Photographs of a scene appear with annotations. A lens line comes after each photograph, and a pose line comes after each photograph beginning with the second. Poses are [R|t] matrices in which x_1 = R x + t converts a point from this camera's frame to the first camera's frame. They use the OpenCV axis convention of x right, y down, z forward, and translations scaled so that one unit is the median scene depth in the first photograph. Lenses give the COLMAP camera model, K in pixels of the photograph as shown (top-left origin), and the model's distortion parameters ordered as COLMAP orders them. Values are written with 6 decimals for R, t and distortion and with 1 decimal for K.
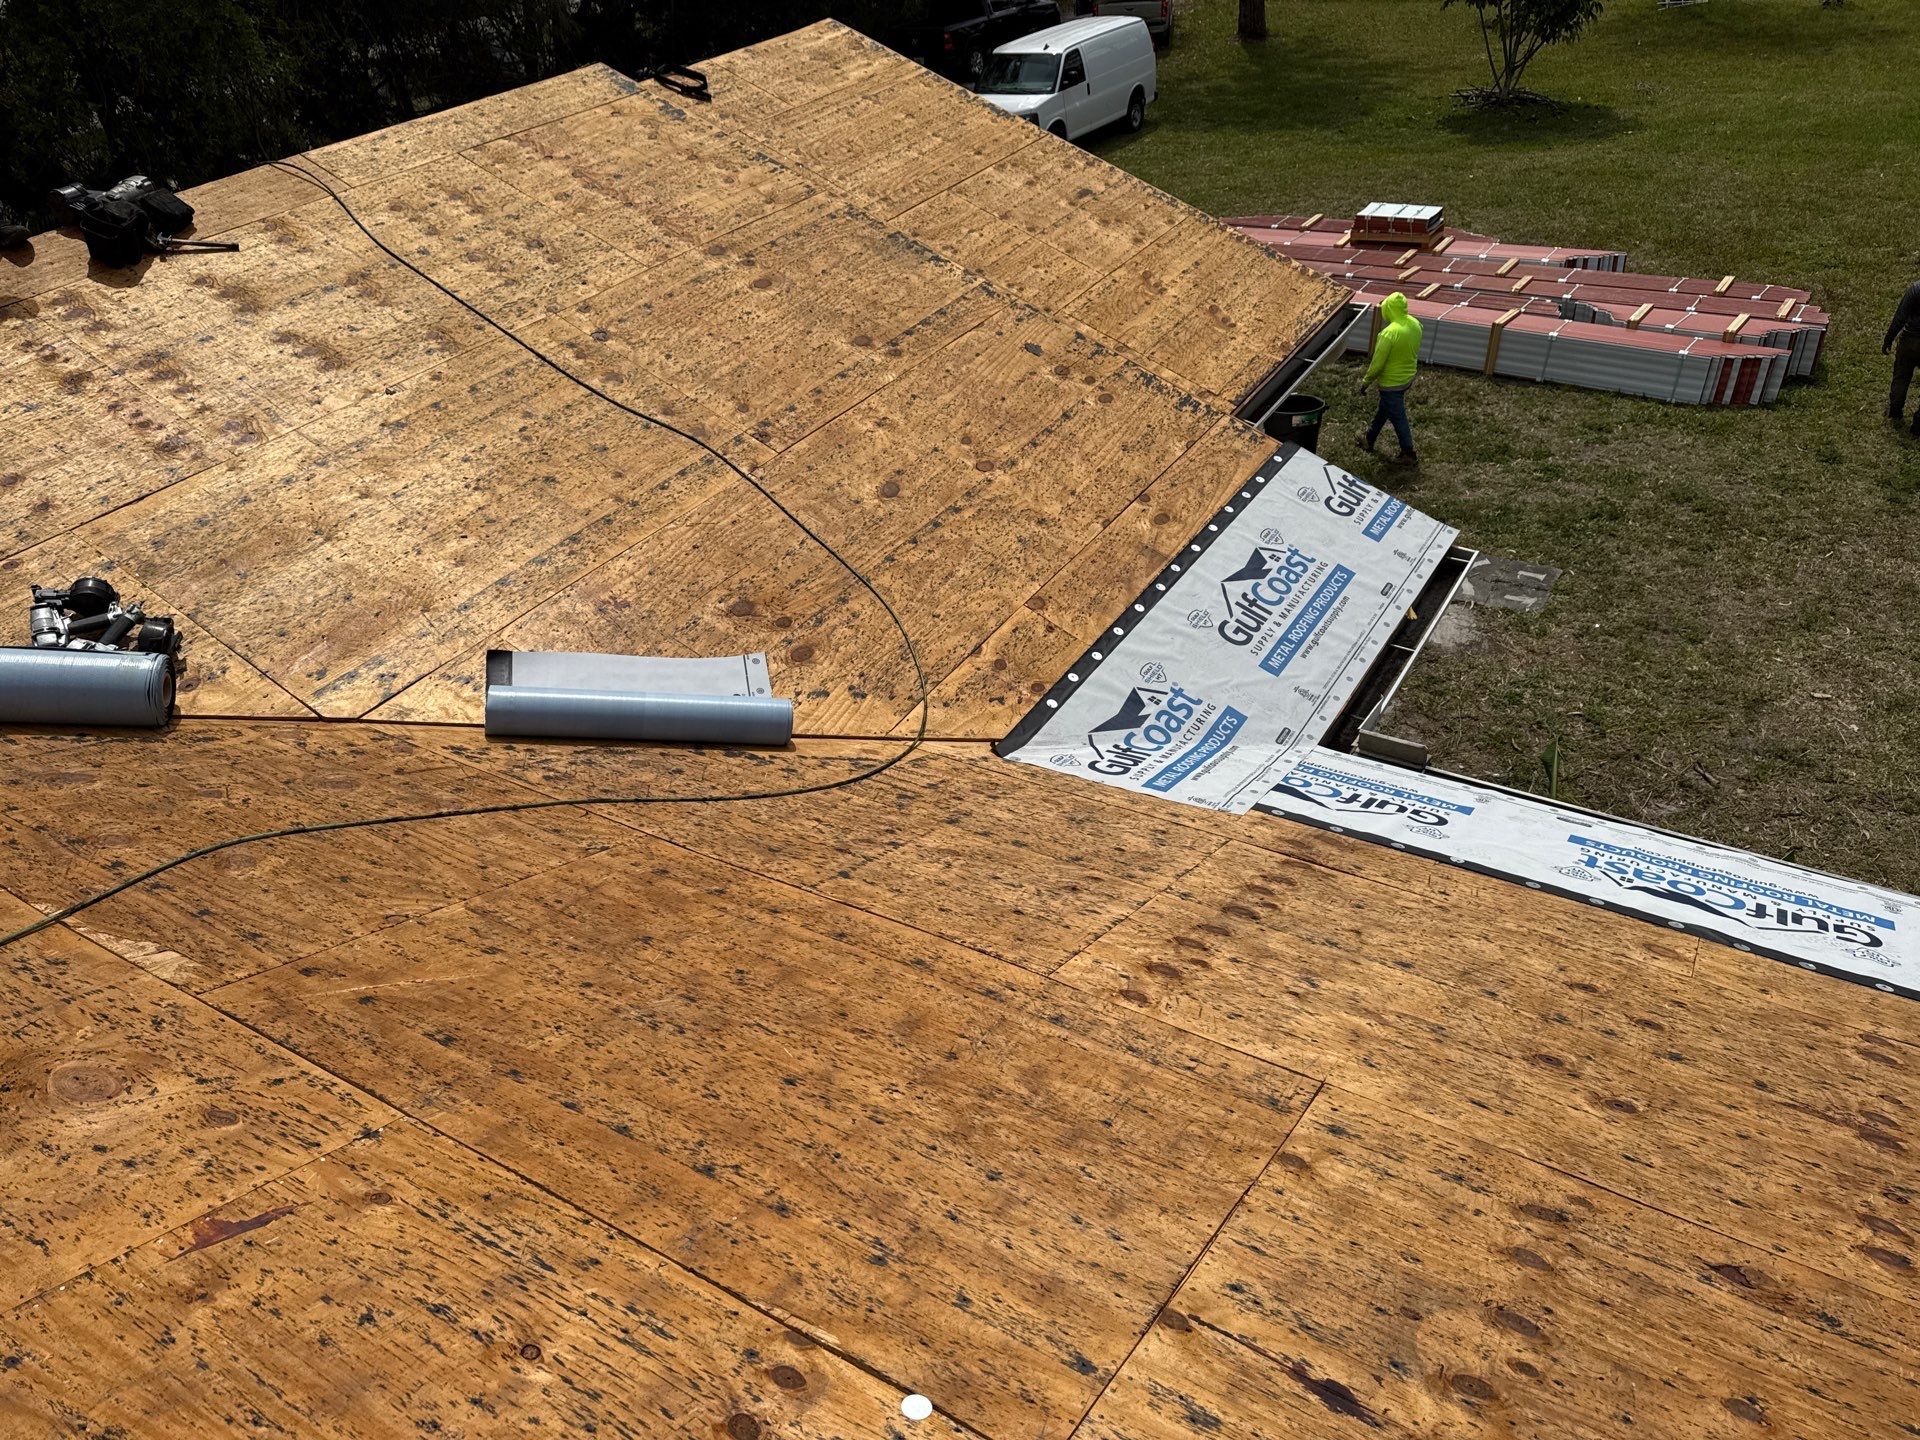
lens RADIAL K [[1395.5, 0, 961.8], [0, 1395.5, 668.6], [0, 0, 1]] dist [0.158958, -0.250324]
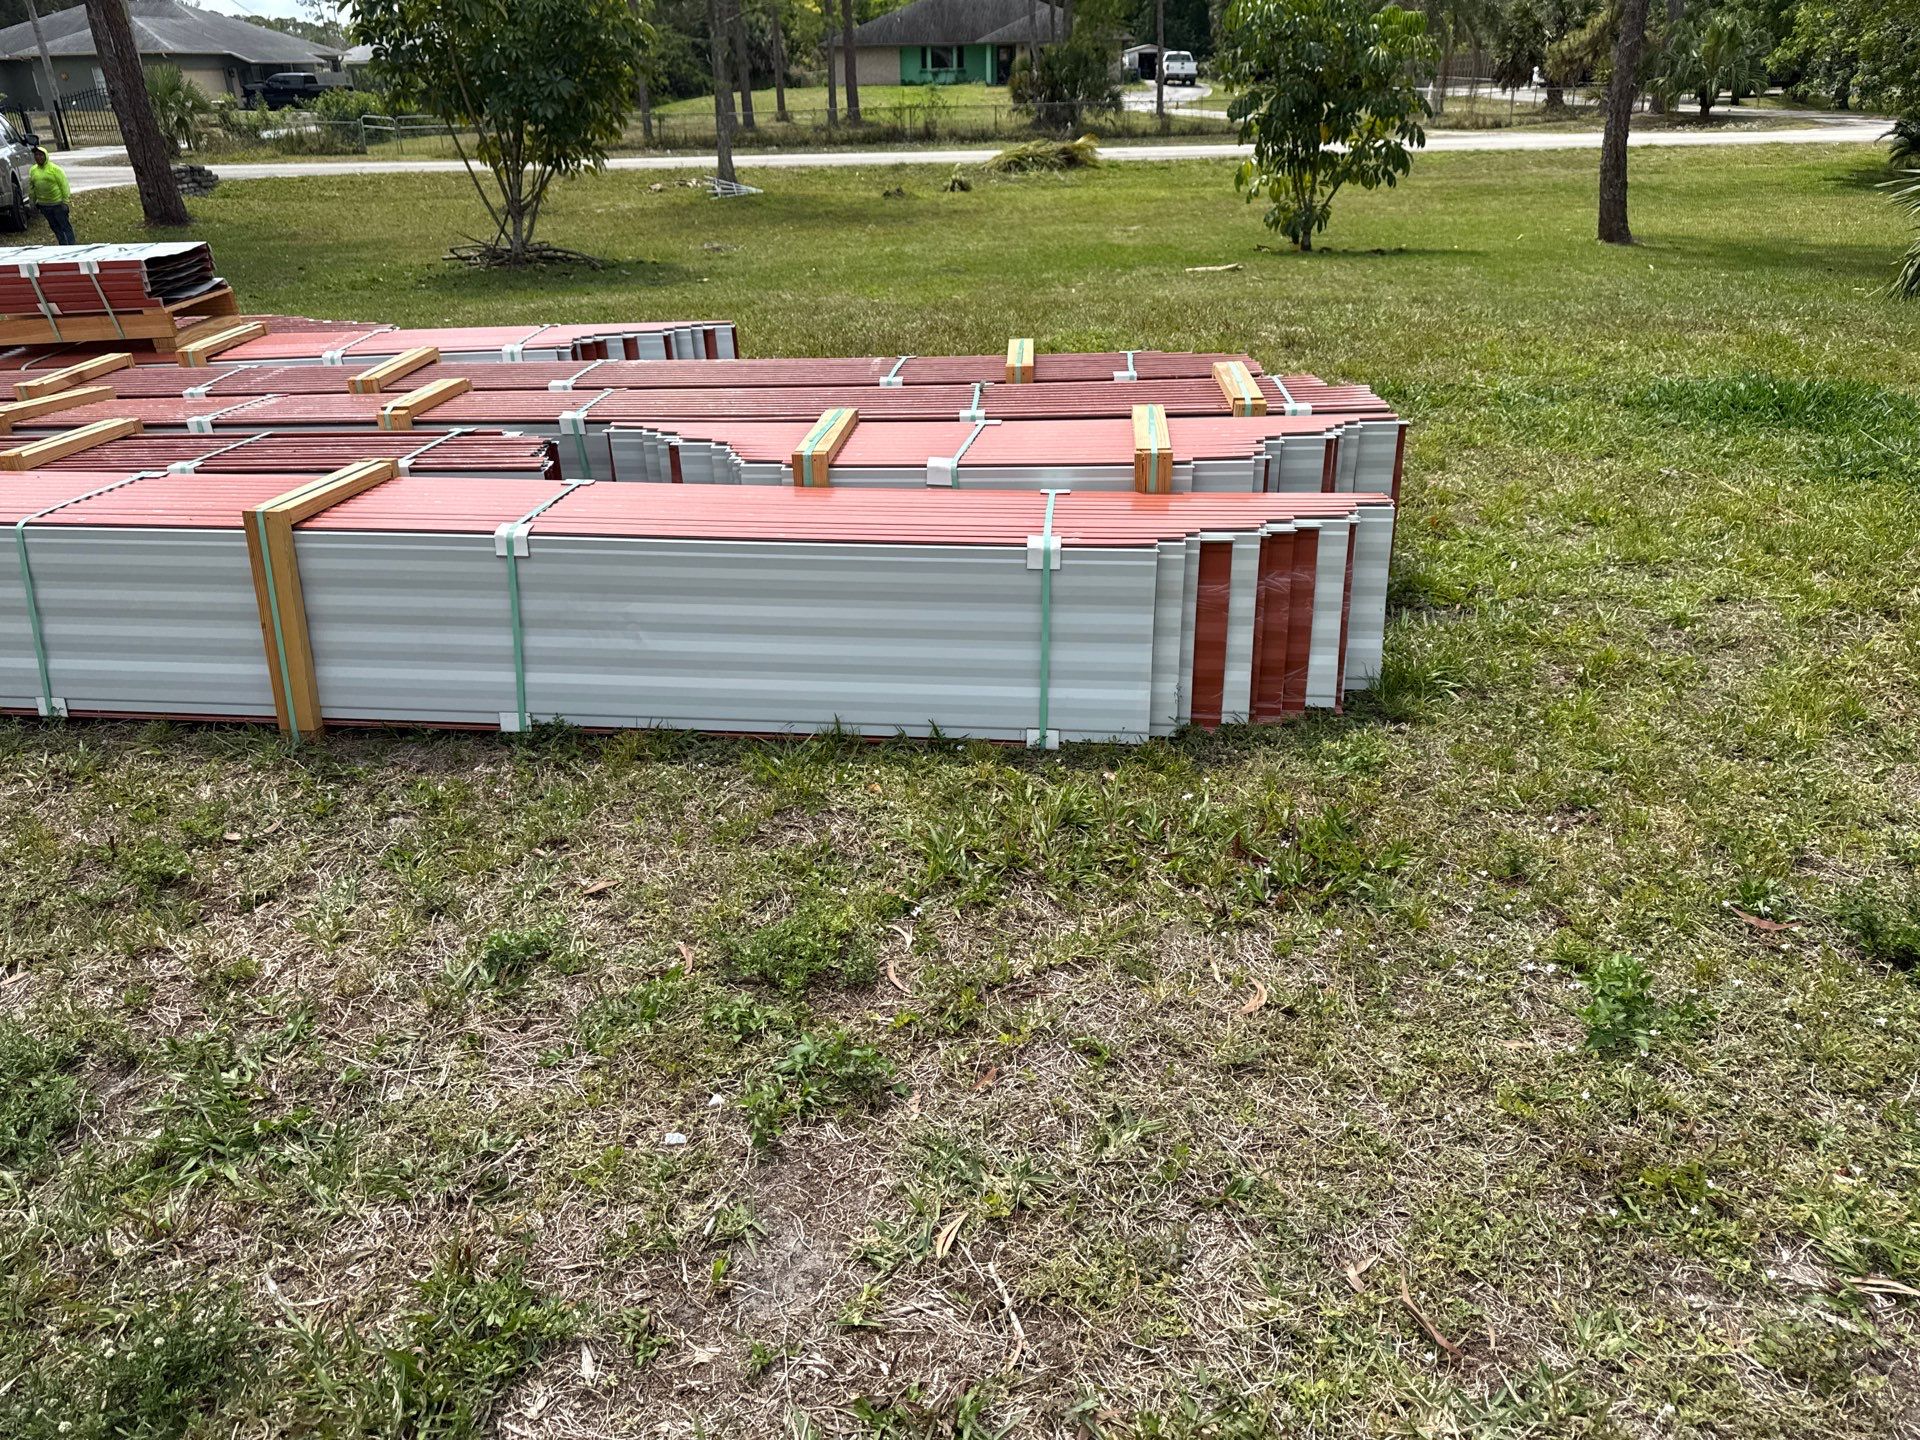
lens RADIAL K [[1371.2, 0, 960.0], [0, 1371.2, 720.0], [0, 0, 1]] dist [0.006458, -0.001945]
pose [[0.836249, -0.166262, 0.522538, 0.367540], [0.244772, 0.965901, -0.084392, -0.175620], [-0.490688, 0.198476, 0.848429, 0.815812]]
